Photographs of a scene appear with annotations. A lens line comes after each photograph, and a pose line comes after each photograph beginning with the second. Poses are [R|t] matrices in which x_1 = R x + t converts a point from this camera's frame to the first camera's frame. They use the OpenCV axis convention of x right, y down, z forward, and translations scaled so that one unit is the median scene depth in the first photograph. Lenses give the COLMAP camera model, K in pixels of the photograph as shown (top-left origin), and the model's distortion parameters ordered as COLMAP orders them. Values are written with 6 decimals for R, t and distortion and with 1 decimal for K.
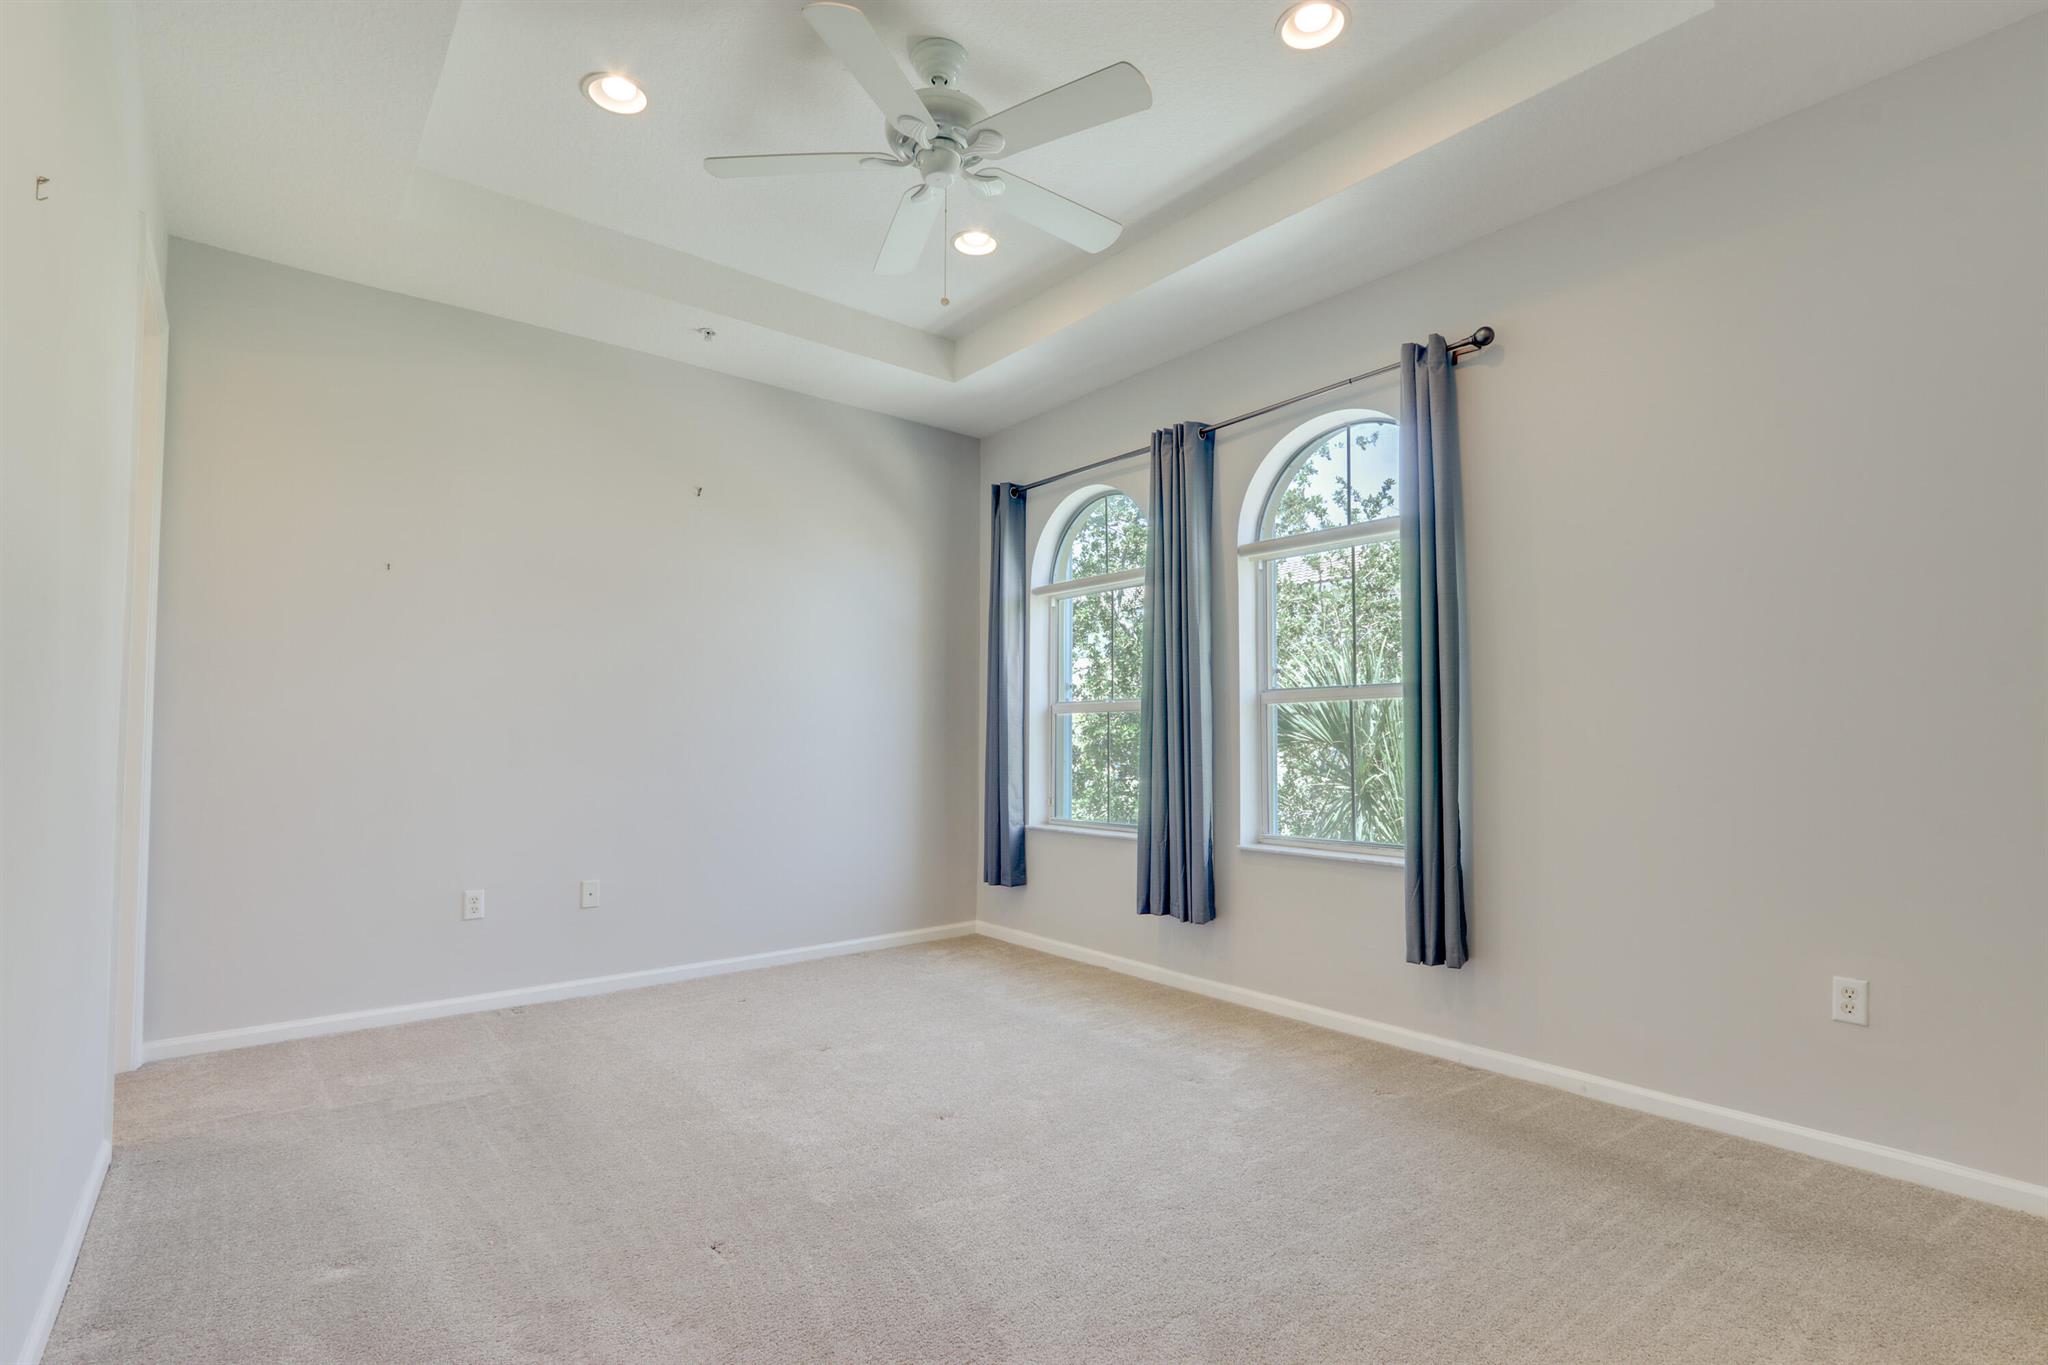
lens RADIAL K [[966.0, 0, 1019.0], [0, 966.0, 689.2], [0, 0, 1]] dist [0.001055, 0.000245]
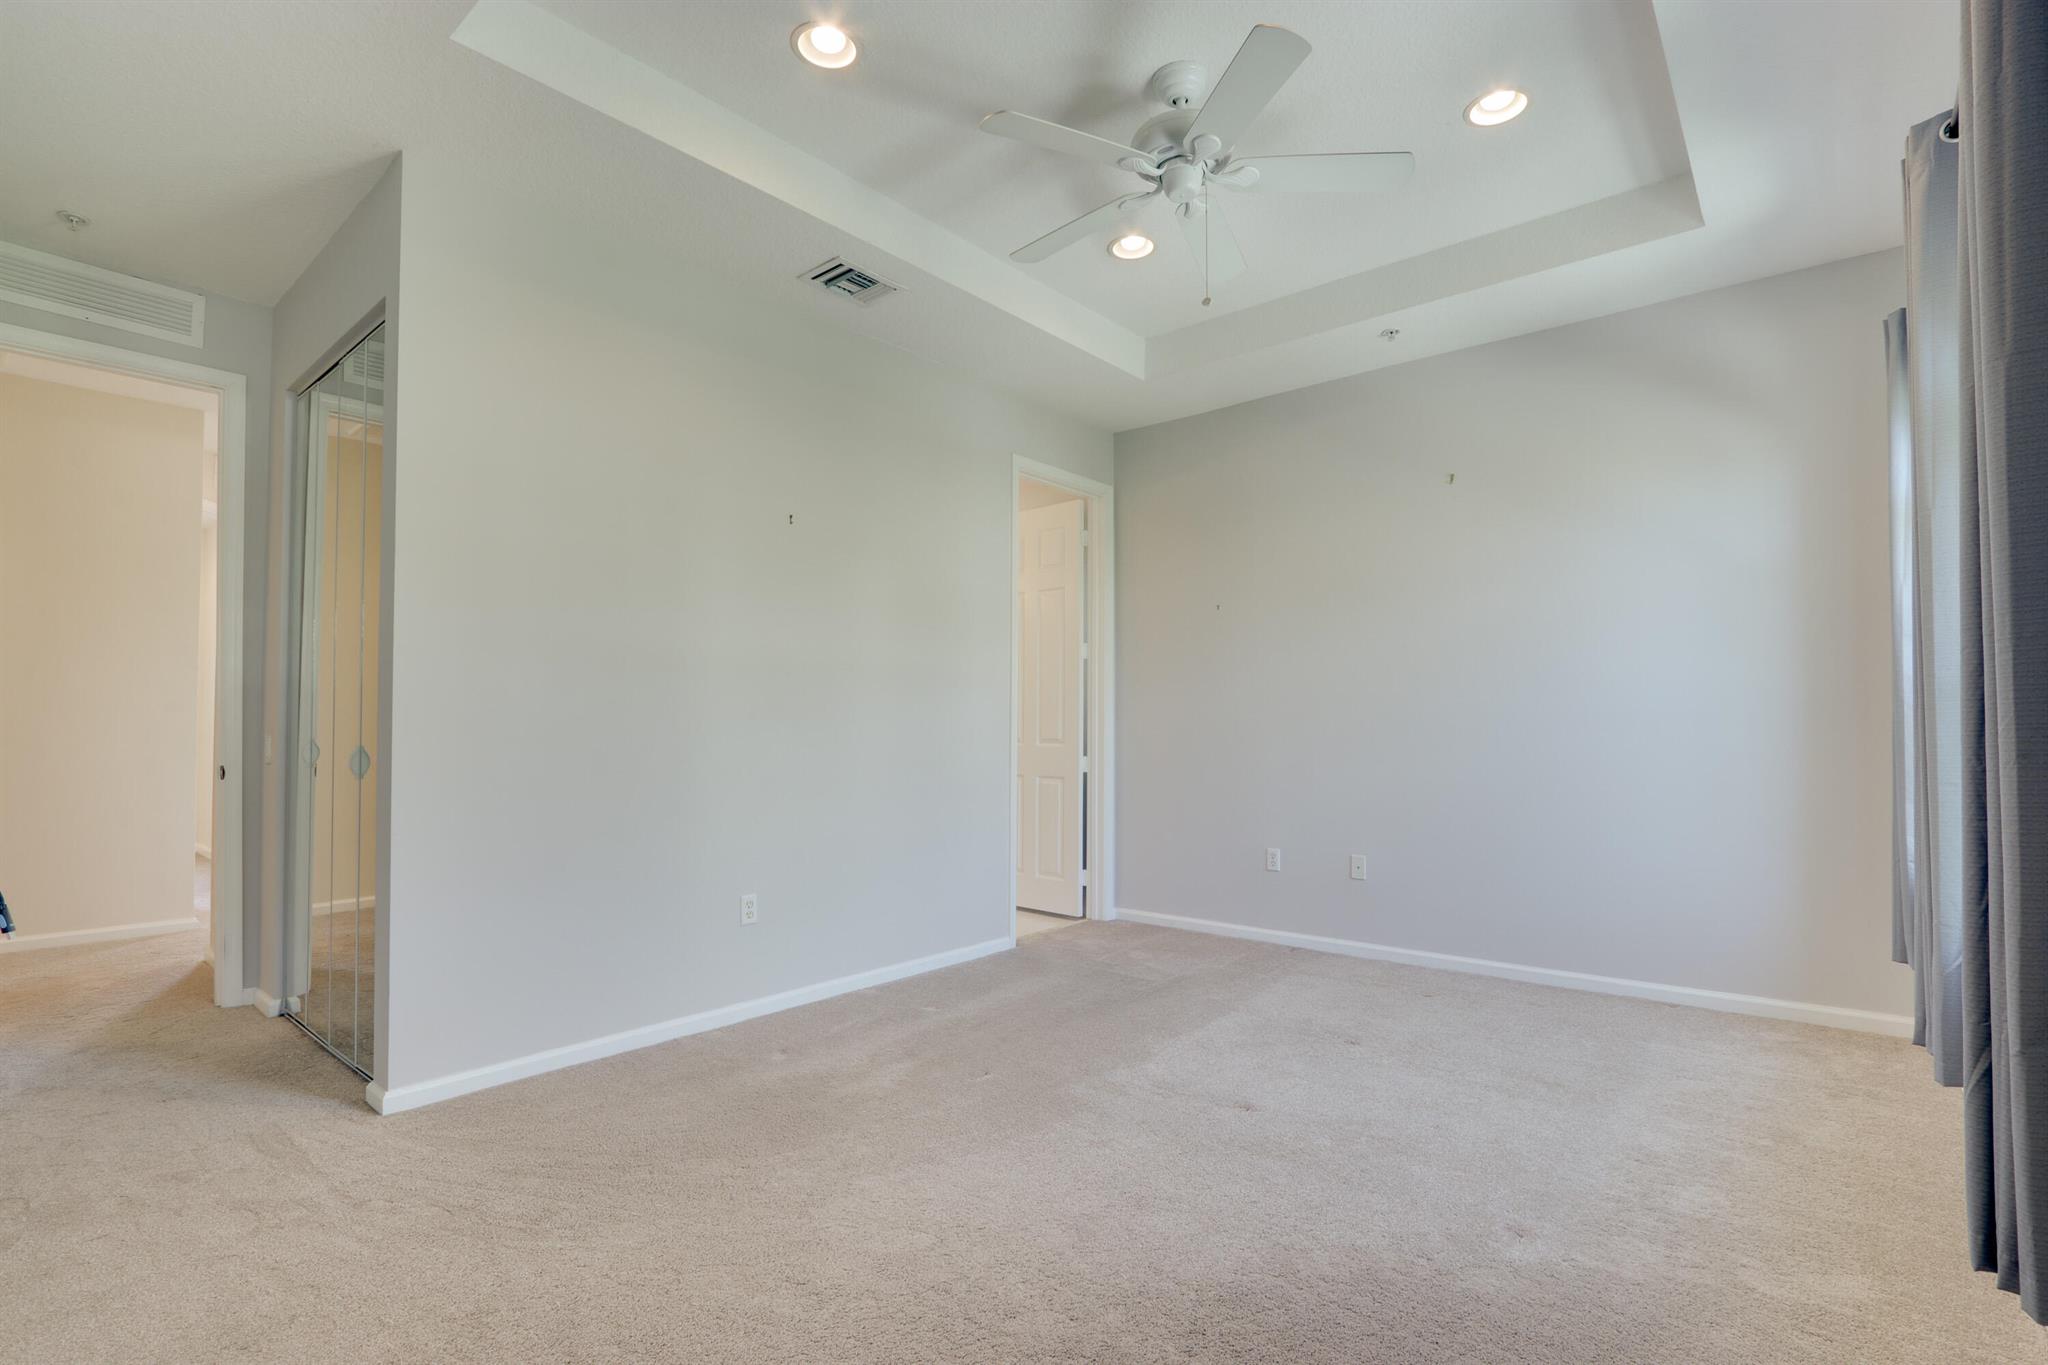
lens RADIAL K [[945.4, 0, 1021.5], [0, 945.4, 712.9], [0, 0, 1]] dist [-0.013824, 0.000881]
pose [[0.199874, -0.015276, -0.979703, 0.599641], [0.053689, 0.998547, -0.004616, 0.016190], [0.978350, -0.051677, 0.200403, 0.429492]]
